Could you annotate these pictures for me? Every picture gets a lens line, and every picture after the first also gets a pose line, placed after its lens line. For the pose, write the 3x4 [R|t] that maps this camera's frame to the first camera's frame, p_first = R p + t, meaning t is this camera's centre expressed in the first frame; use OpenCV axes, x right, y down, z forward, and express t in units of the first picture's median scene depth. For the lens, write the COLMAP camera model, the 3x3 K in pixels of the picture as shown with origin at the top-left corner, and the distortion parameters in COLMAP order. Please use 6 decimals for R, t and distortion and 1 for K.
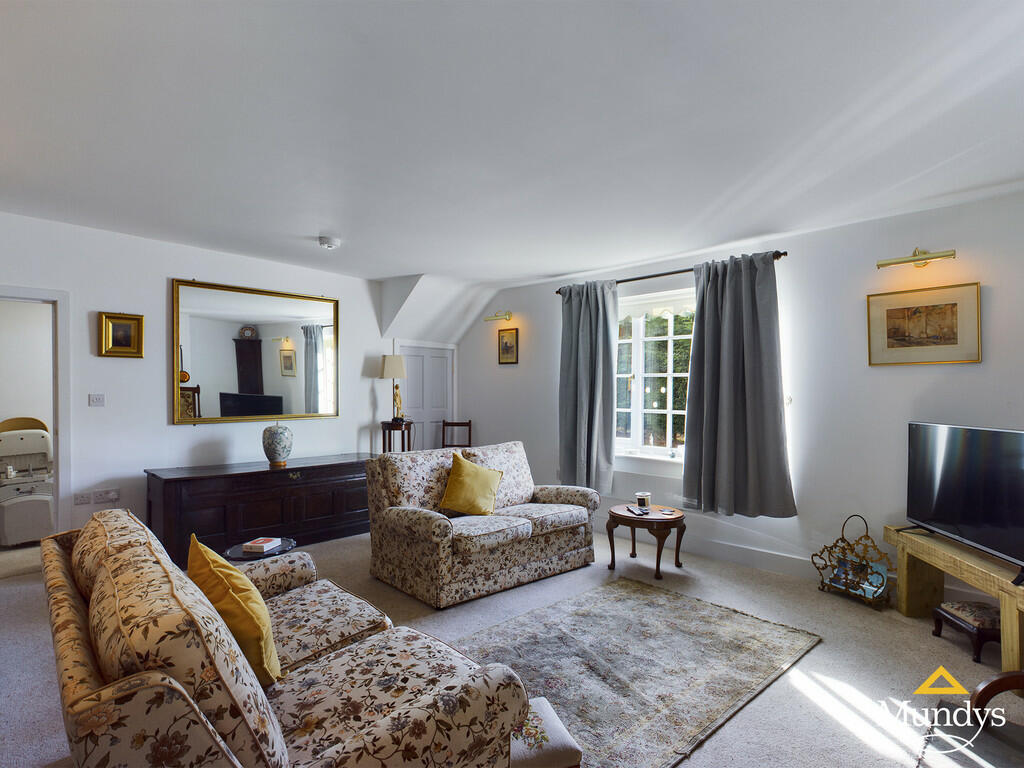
lens RADIAL K [[543.4, 0, 507.1], [0, 543.4, 390.2], [0, 0, 1]] dist [0.000848, 0.000077]
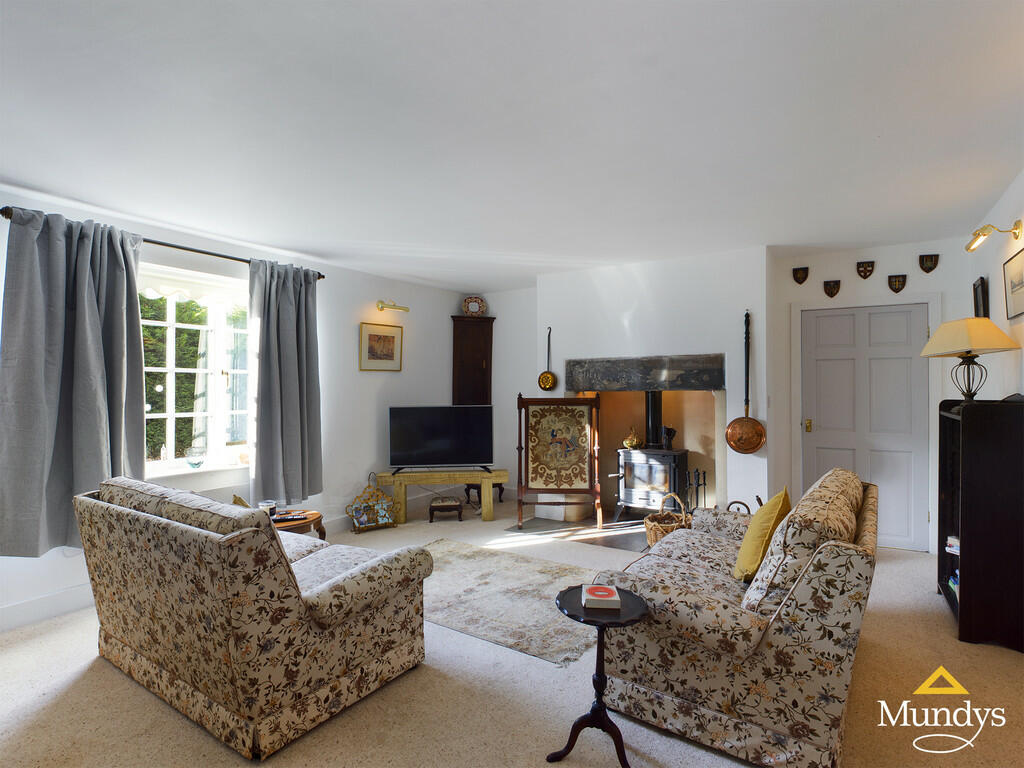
lens RADIAL K [[543.4, 0, 507.5], [0, 543.4, 381.6], [0, 0, 1]] dist [0.000848, 0.000077]
pose [[-0.228811, 0.004597, 0.973460, -0.839371], [0.003200, 0.999987, -0.003971, -0.007989], [-0.973466, 0.002207, -0.228822, 0.942949]]
